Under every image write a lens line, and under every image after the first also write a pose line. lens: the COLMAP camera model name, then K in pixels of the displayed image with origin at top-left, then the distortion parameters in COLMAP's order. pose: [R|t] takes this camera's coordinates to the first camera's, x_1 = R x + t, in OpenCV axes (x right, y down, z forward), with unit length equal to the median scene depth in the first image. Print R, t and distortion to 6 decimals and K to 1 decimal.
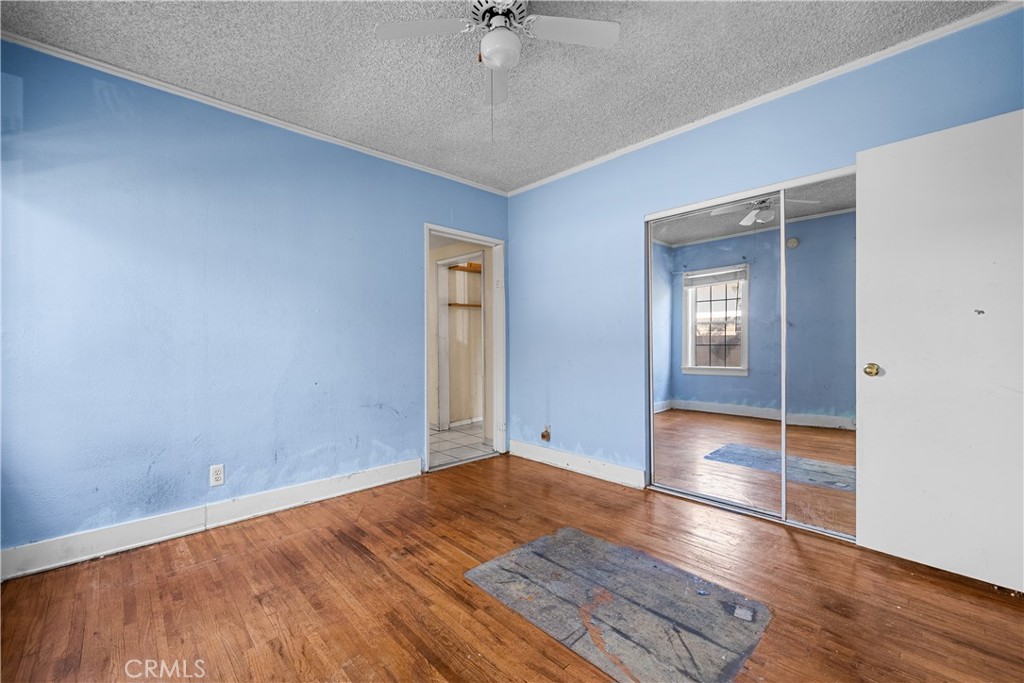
lens RADIAL K [[431.2, 0, 510.2], [0, 431.2, 336.7], [0, 0, 1]] dist [-0.000317, -0.000590]
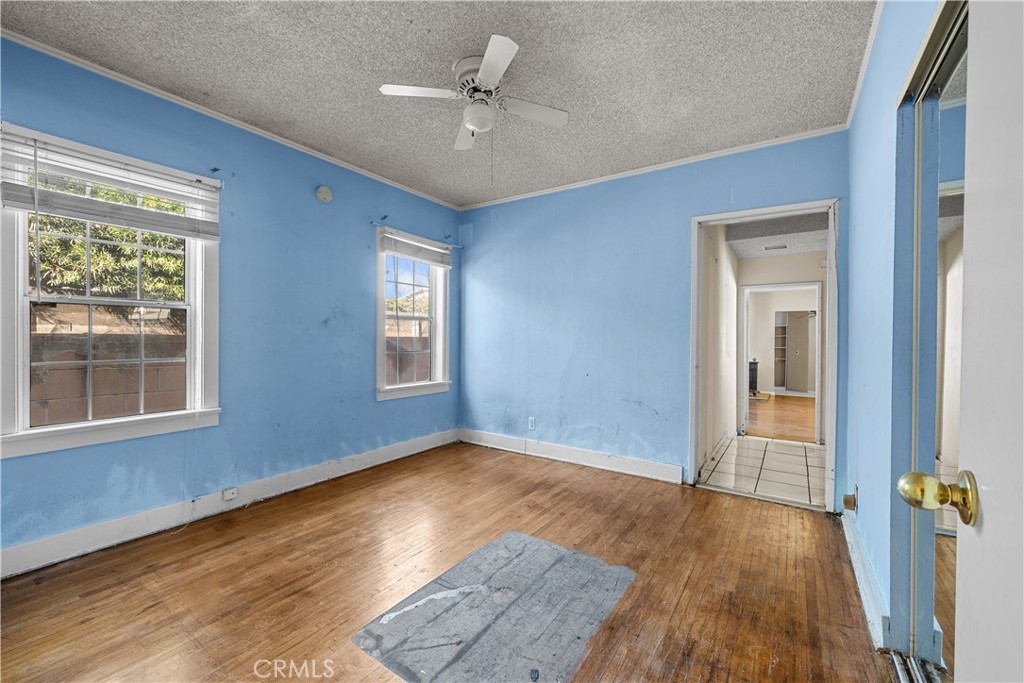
lens RADIAL K [[431.2, 0, 510.2], [0, 431.2, 336.7], [0, 0, 1]] dist [-0.000317, -0.000590]
pose [[0.197879, 0.007822, -0.980195, 0.941519], [-0.004028, 0.999966, 0.007166, -0.017761], [0.980218, 0.002530, 0.197904, 0.630085]]
